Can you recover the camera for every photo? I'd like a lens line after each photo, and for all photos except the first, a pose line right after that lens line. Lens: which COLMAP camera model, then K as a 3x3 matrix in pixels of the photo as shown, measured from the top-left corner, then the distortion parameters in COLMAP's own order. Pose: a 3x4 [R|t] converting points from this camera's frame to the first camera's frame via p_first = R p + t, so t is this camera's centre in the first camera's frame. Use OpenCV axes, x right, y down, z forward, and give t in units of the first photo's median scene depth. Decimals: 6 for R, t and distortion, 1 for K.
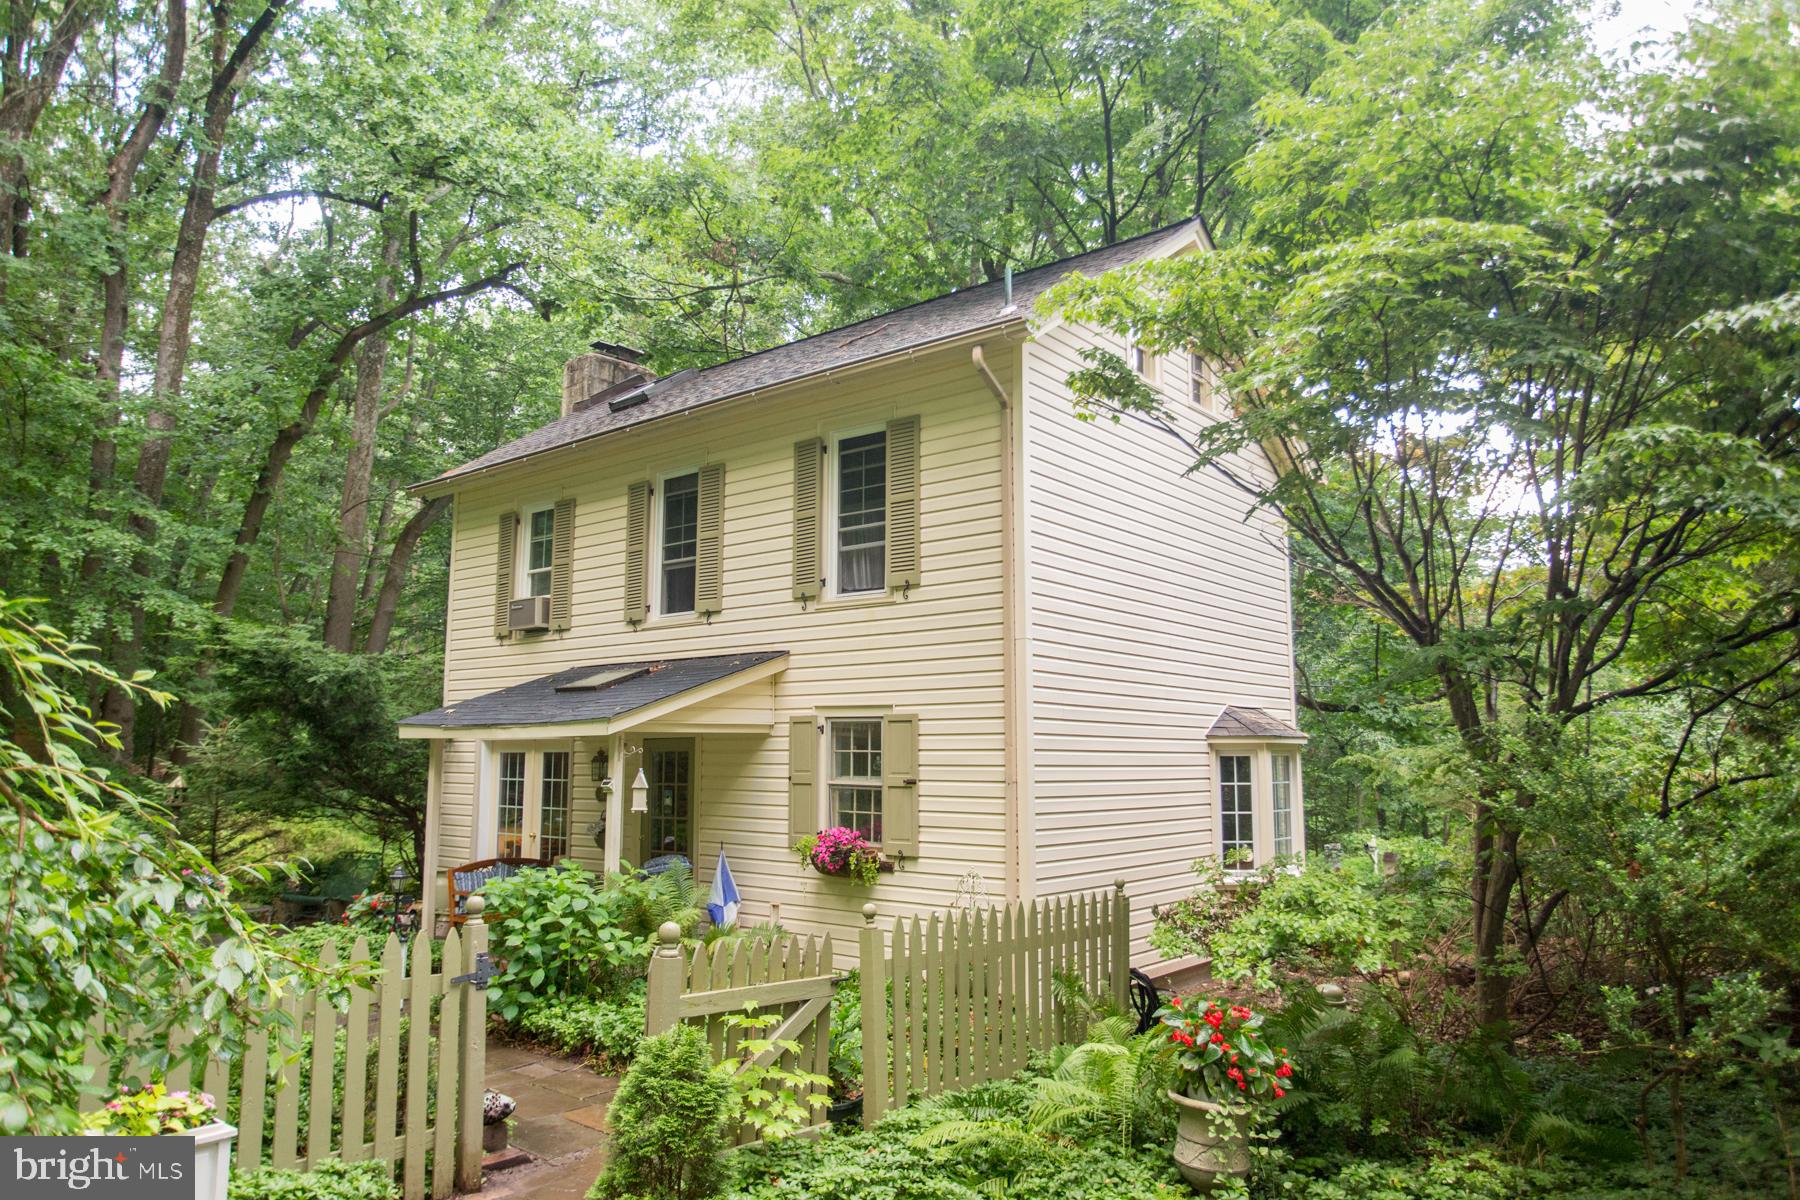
lens RADIAL K [[1194.1, 0, 892.8], [0, 1194.1, 605.0], [0, 0, 1]] dist [-0.016715, 0.005575]
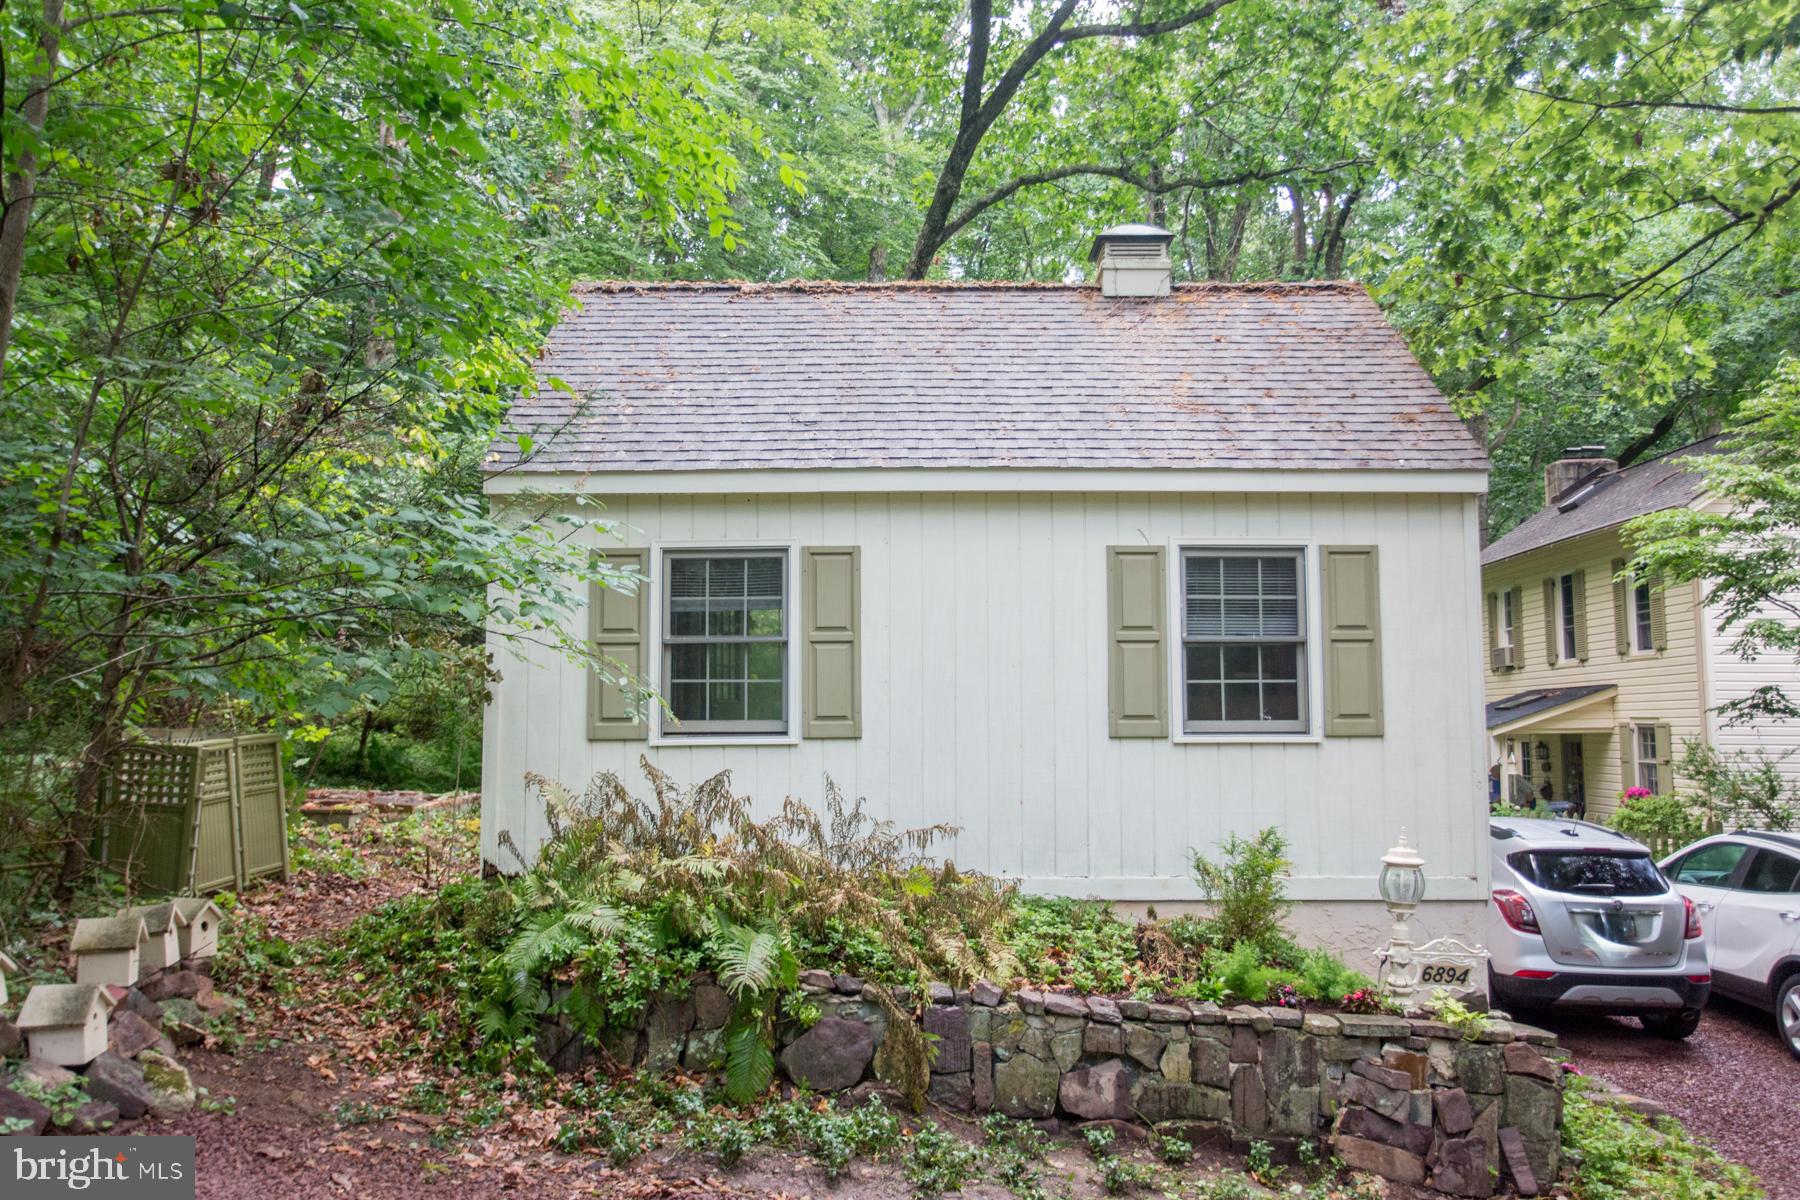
lens RADIAL K [[1540.1, 0, 896.4], [0, 1540.1, 597.5], [0, 0, 1]] dist [-0.034980, 0.067991]
pose [[0.653208, -0.077587, -0.753193, 0.924430], [0.108980, 0.994013, -0.007881, -0.185235], [0.749295, -0.076935, 0.657752, -1.246432]]
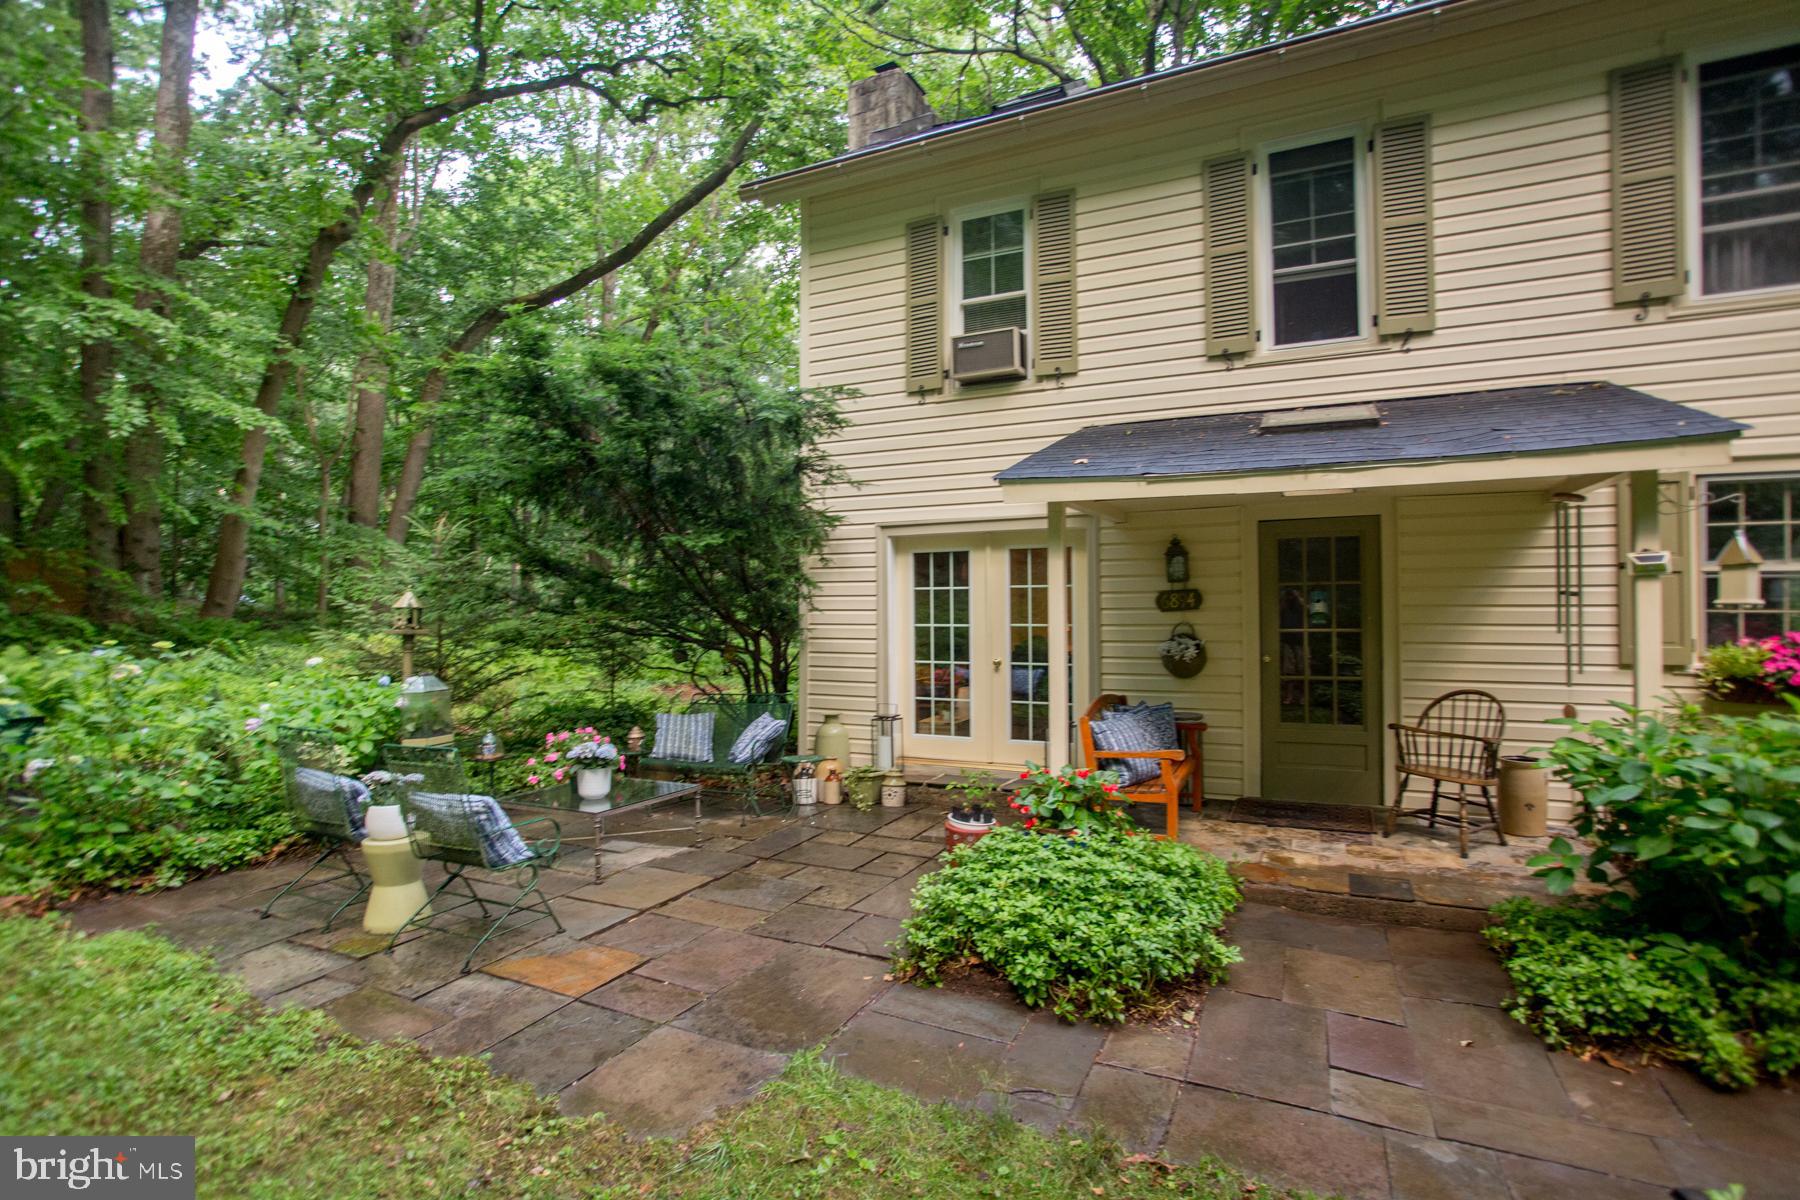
lens RADIAL K [[869.5, 0, 912.7], [0, 869.5, 597.6], [0, 0, 1]] dist [-0.062230, 0.025341]
pose [[0.971592, -0.005321, 0.236603, -0.592247], [-0.022941, 0.992922, 0.116535, 0.115221], [-0.235548, -0.118653, 0.964592, 0.624804]]
